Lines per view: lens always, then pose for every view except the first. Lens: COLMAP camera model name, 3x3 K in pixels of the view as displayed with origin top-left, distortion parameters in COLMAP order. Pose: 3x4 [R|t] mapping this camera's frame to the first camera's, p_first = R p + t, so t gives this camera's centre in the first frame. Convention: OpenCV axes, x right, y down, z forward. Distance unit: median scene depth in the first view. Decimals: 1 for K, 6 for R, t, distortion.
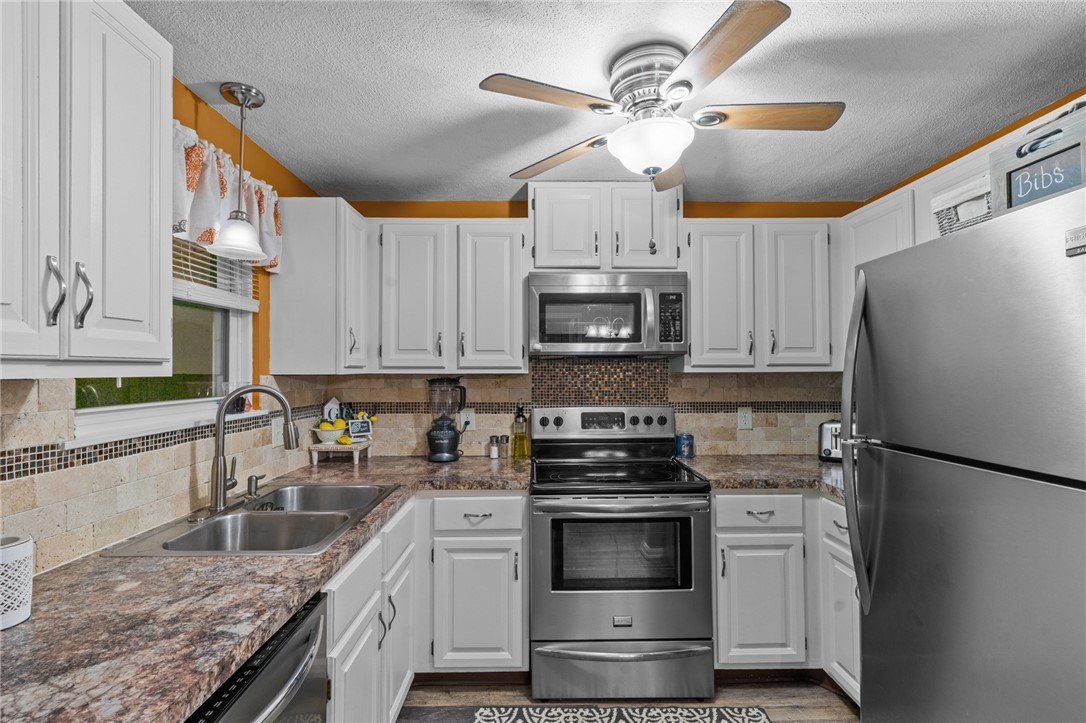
lens RADIAL K [[526.7, 0, 545.4], [0, 526.7, 360.6], [0, 0, 1]] dist [0.002012, -0.000820]
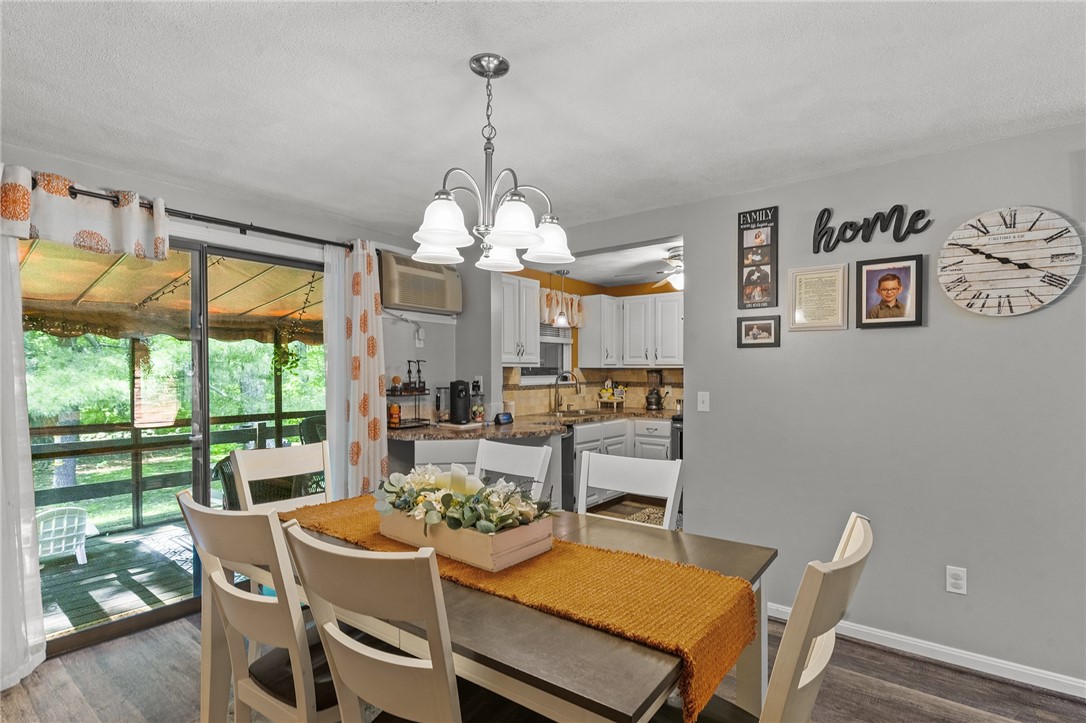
lens RADIAL K [[535.0, 0, 543.4], [0, 535.0, 368.8], [0, 0, 1]] dist [-0.000086, -0.000209]
pose [[0.776641, 0.003861, -0.629932, 1.029256], [0.007381, 0.999857, 0.015227, -0.008532], [0.629900, -0.016475, 0.776501, -1.171534]]
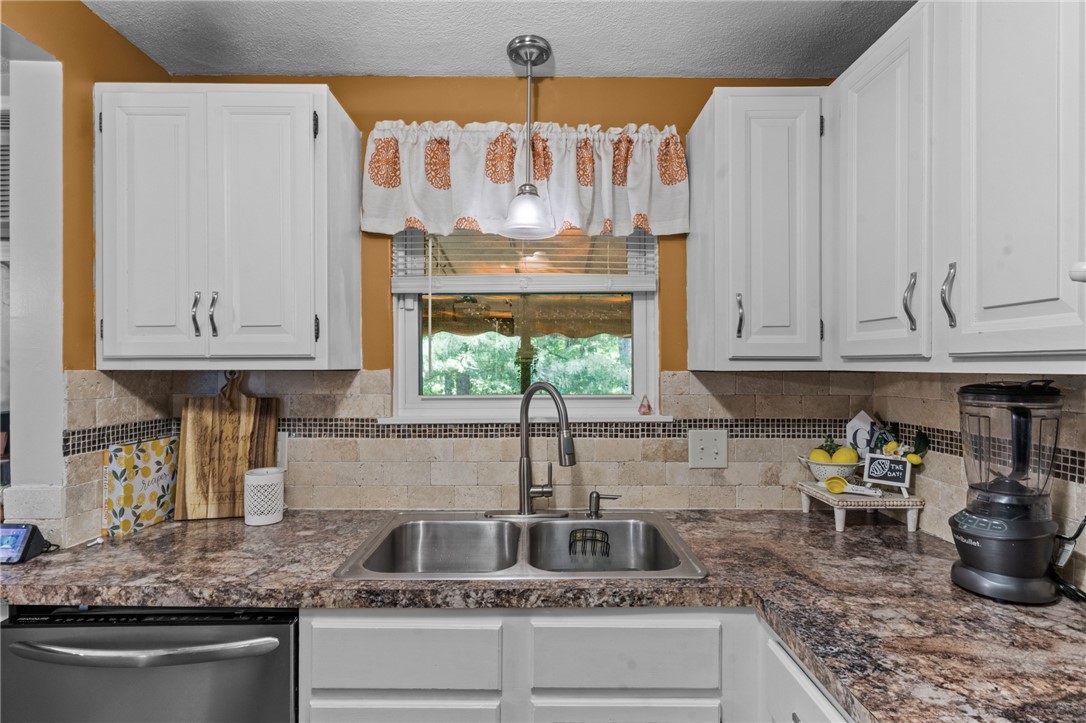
lens RADIAL K [[566.3, 0, 543.0], [0, 566.3, 361.5], [0, 0, 1]] dist [0.000911, 0.000513]
pose [[-0.015084, -0.003130, -0.999881, 0.309147], [0.018945, 0.999815, -0.003416, 0.014477], [0.999707, -0.018994, -0.015022, 0.863045]]
